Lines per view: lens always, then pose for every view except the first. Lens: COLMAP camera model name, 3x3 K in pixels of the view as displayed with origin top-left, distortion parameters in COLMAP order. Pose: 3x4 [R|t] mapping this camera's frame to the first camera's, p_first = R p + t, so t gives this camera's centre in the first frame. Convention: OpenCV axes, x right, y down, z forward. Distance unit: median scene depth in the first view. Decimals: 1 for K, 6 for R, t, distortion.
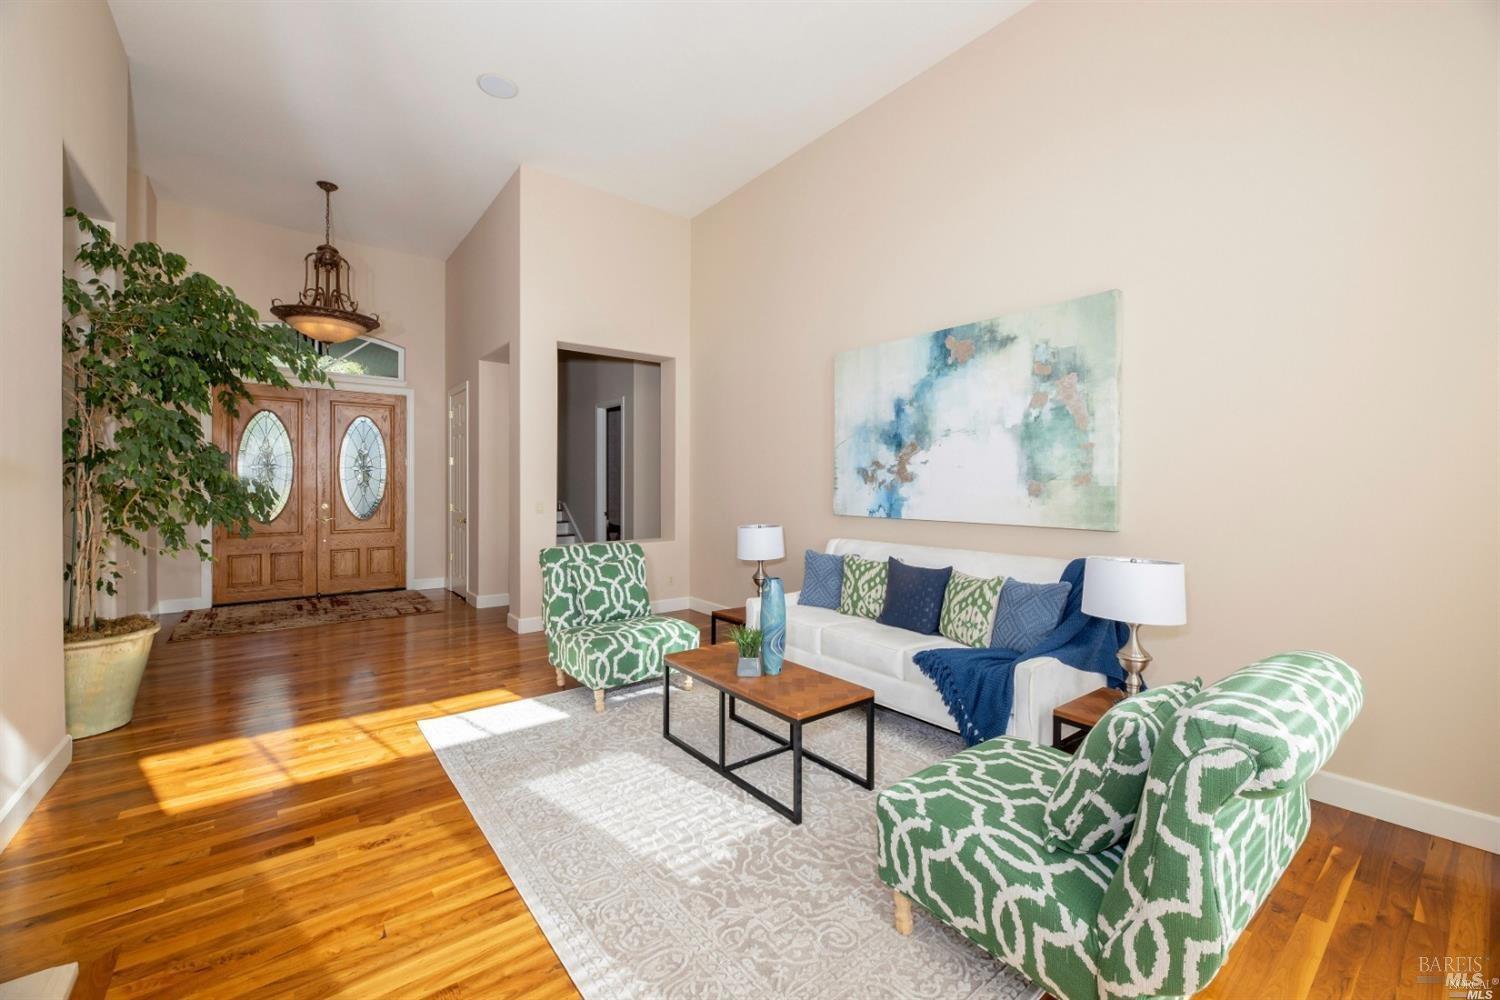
lens RADIAL K [[616.1, 0, 747.1], [0, 616.1, 491.5], [0, 0, 1]] dist [-0.001801, -0.000084]
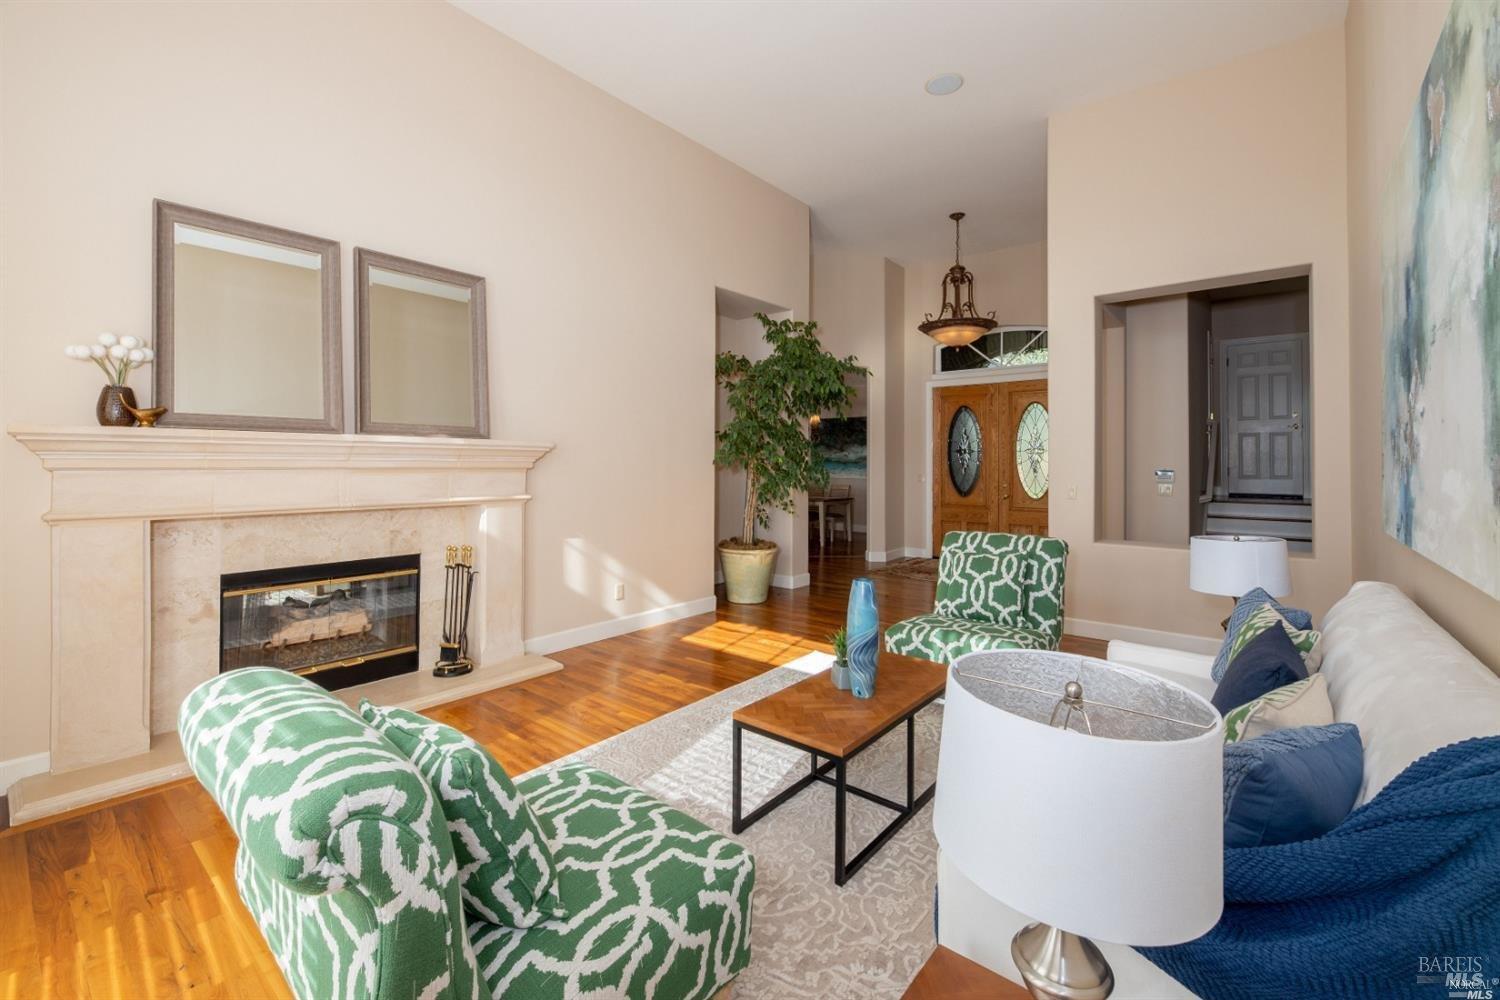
lens RADIAL K [[616.1, 0, 713.4], [0, 616.1, 460.9], [0, 0, 1]] dist [-0.001801, -0.000084]
pose [[0.186207, -0.005210, -0.982497, 0.591019], [-0.016040, 0.999837, -0.008342, -0.004805], [0.982380, 0.017313, 0.186093, 0.472215]]
